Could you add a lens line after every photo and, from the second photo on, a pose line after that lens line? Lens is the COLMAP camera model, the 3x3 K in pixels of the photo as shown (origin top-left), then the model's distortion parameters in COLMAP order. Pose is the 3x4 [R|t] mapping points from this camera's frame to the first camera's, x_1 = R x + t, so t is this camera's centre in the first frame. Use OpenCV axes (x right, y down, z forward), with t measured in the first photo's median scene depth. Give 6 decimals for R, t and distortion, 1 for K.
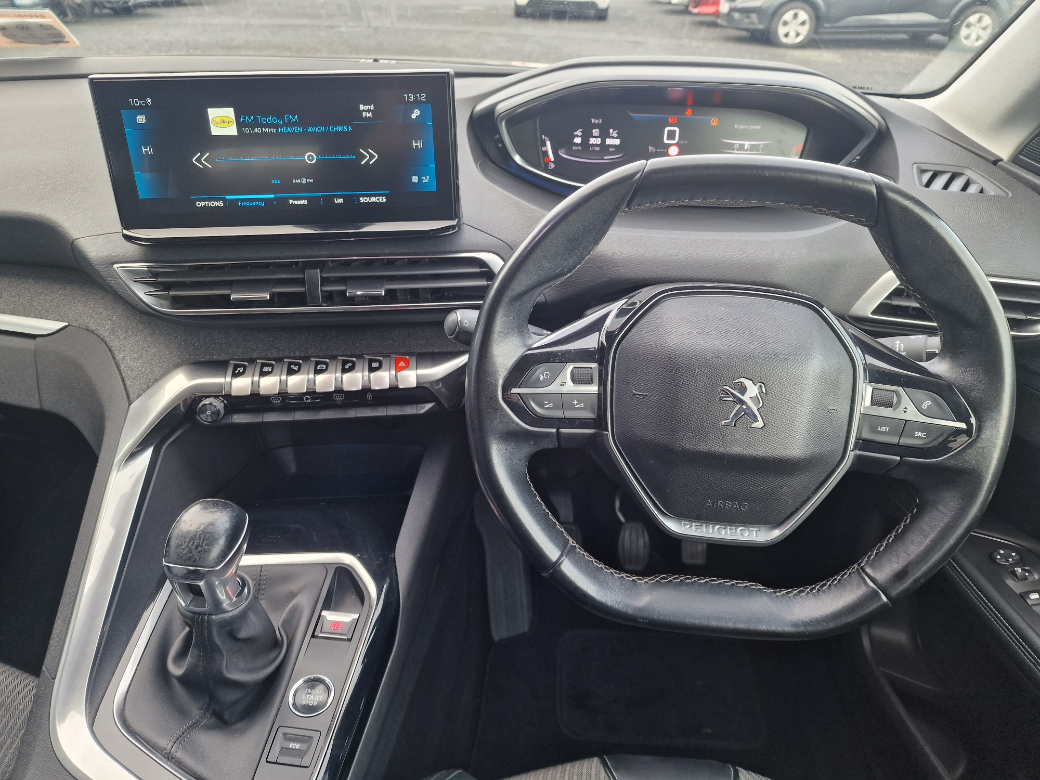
lens RADIAL K [[714.4, 0, 515.7], [0, 714.4, 380.0], [0, 0, 1]] dist [0.052746, -0.058814]
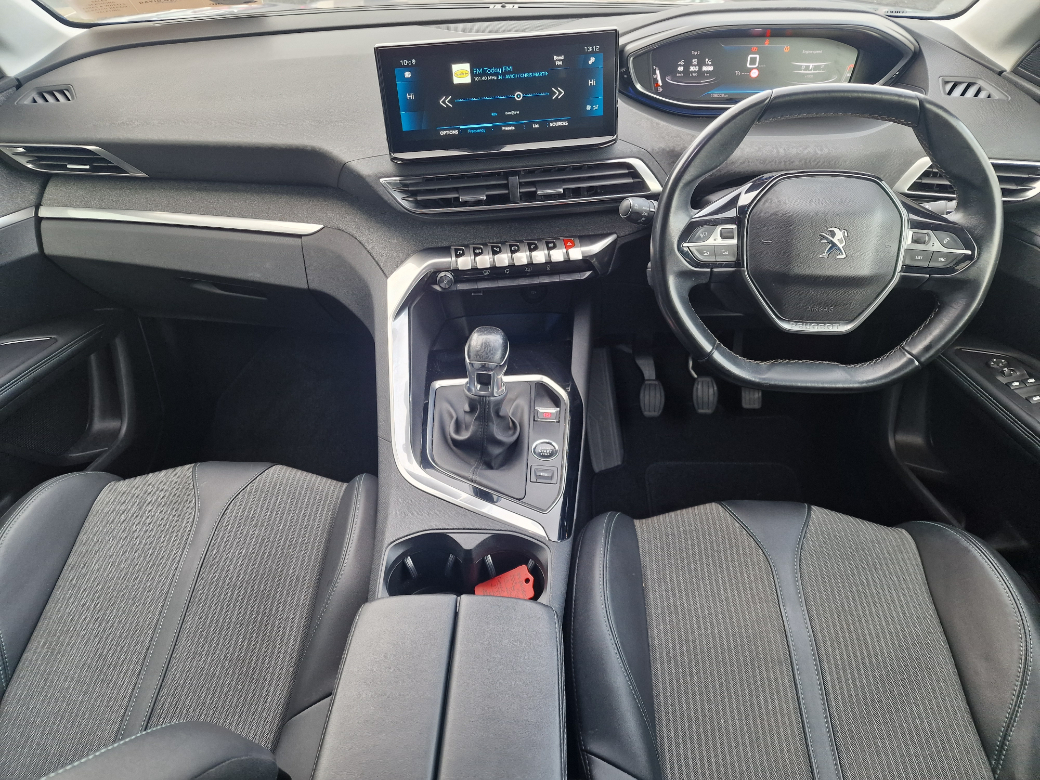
lens RADIAL K [[714.0, 0, 513.7], [0, 714.0, 384.8], [0, 0, 1]] dist [0.061313, -0.057781]
pose [[0.999141, -0.039764, -0.011669, -0.299681], [0.040839, 0.992606, 0.114306, 0.100120], [0.007037, -0.114685, 0.993377, -0.498875]]
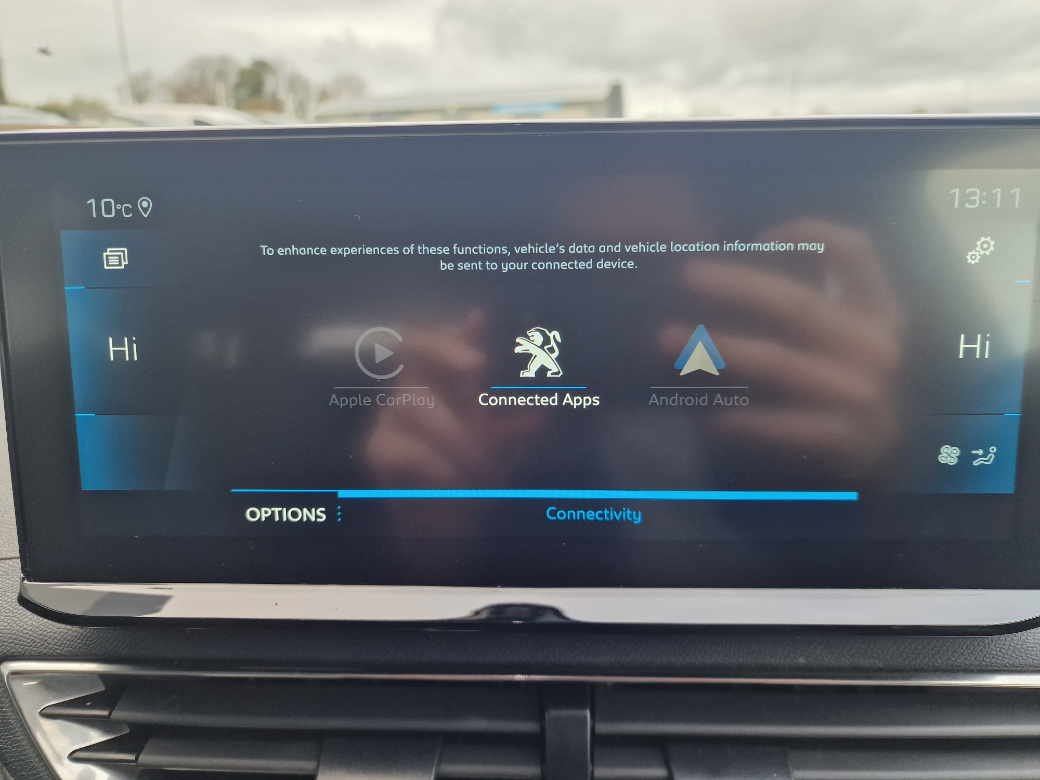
lens RADIAL K [[697.6, 0, 520.0], [0, 697.6, 390.0], [0, 0, 1]] dist [-0.005479, -0.002206]
pose [[0.992847, 0.029109, -0.115794, -0.290186], [-0.056411, 0.969117, -0.240063, -0.230438], [0.105230, 0.244878, 0.963826, 0.706166]]
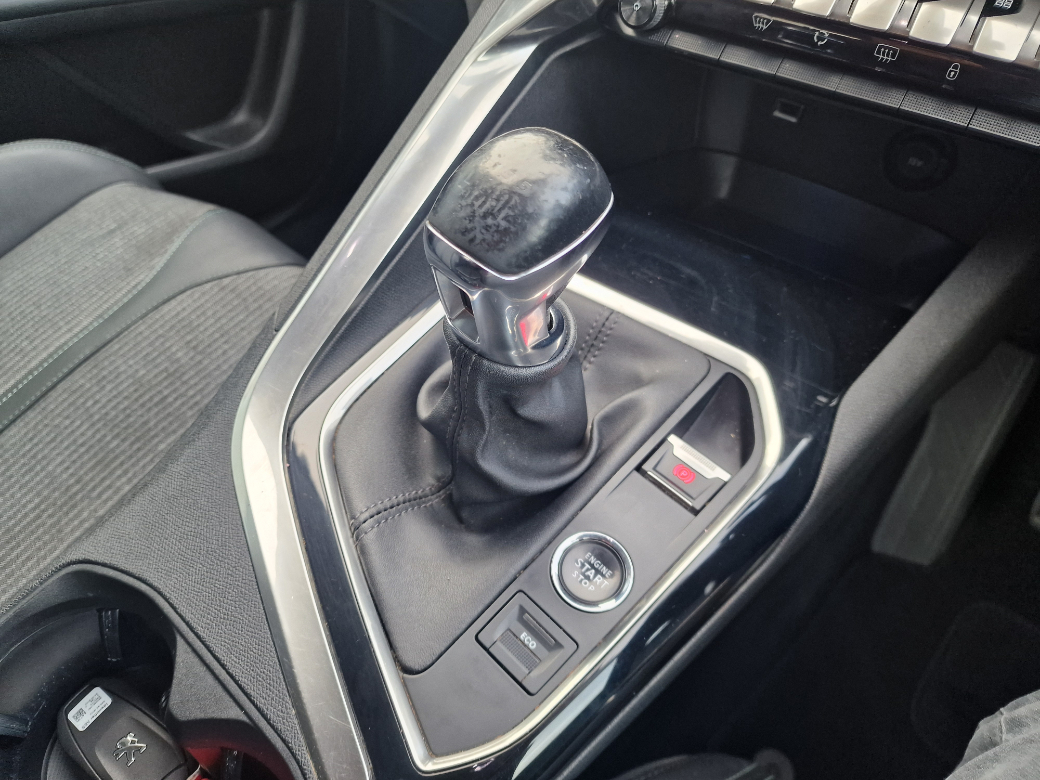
lens RADIAL K [[714.0, 0, 513.7], [0, 714.0, 384.8], [0, 0, 1]] dist [0.061313, -0.057781]
pose [[0.775074, 0.471906, -0.420196, -0.152381], [-0.314789, 0.864984, 0.390783, 0.114863], [0.547875, -0.170612, 0.818977, 0.500681]]
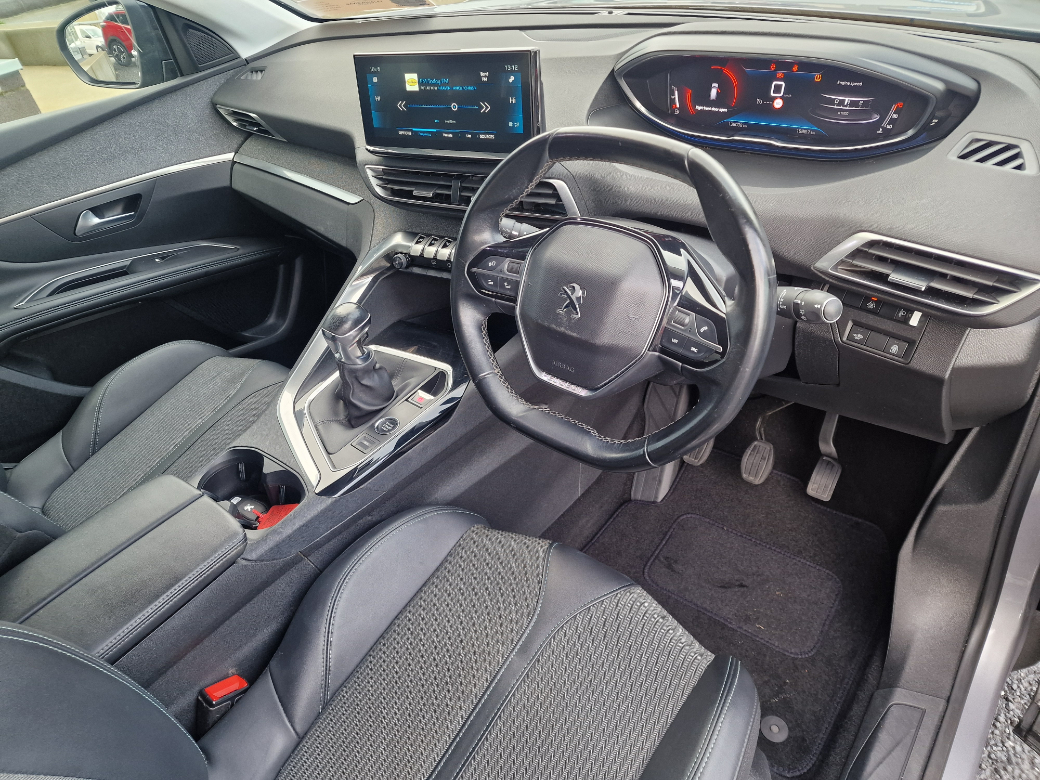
lens RADIAL K [[706.7, 0, 515.2], [0, 706.7, 389.9], [0, 0, 1]] dist [0.058882, -0.049303]
pose [[0.807863, 0.258087, -0.529857, 0.795329], [-0.181803, 0.964307, 0.192511, -0.037830], [0.560630, -0.059193, 0.825948, -0.237955]]
